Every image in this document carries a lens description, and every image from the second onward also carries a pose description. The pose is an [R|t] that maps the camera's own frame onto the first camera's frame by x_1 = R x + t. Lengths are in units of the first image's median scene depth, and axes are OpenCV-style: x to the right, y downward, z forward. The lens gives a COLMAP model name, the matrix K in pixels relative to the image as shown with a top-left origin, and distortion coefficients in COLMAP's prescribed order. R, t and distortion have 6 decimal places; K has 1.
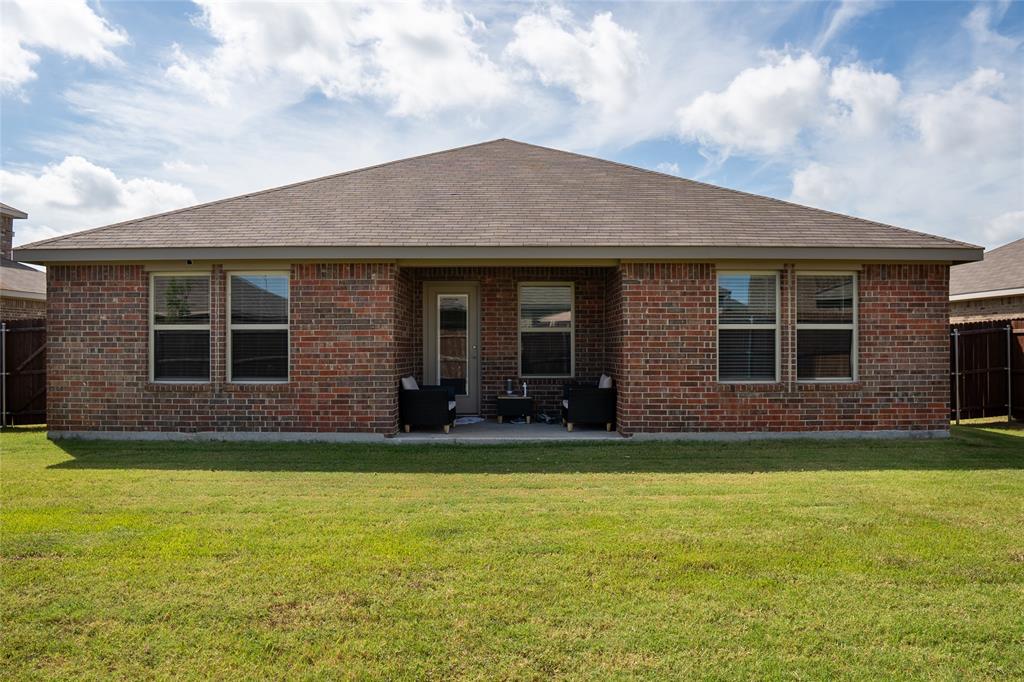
lens RADIAL K [[713.3, 0, 496.1], [0, 713.3, 336.5], [0, 0, 1]] dist [-0.125081, 0.093483]
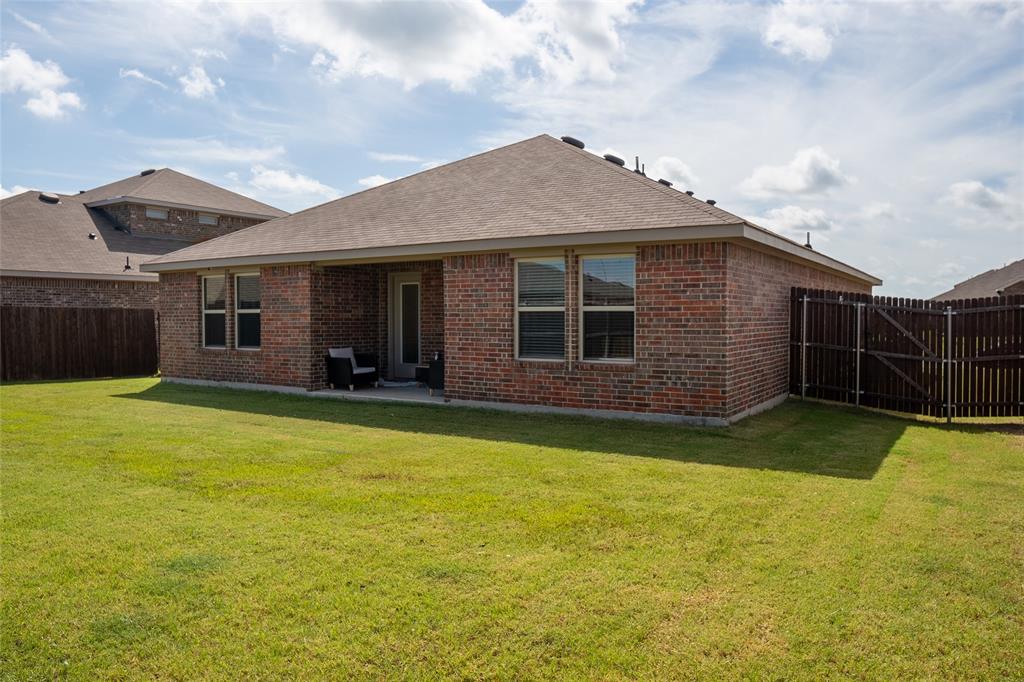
lens RADIAL K [[713.3, 0, 496.1], [0, 713.3, 336.5], [0, 0, 1]] dist [-0.125081, 0.093483]
pose [[0.856278, 0.014935, -0.516300, 0.877078], [-0.001557, 0.999652, 0.026334, -0.000506], [0.516513, -0.021745, 0.856003, 0.017522]]
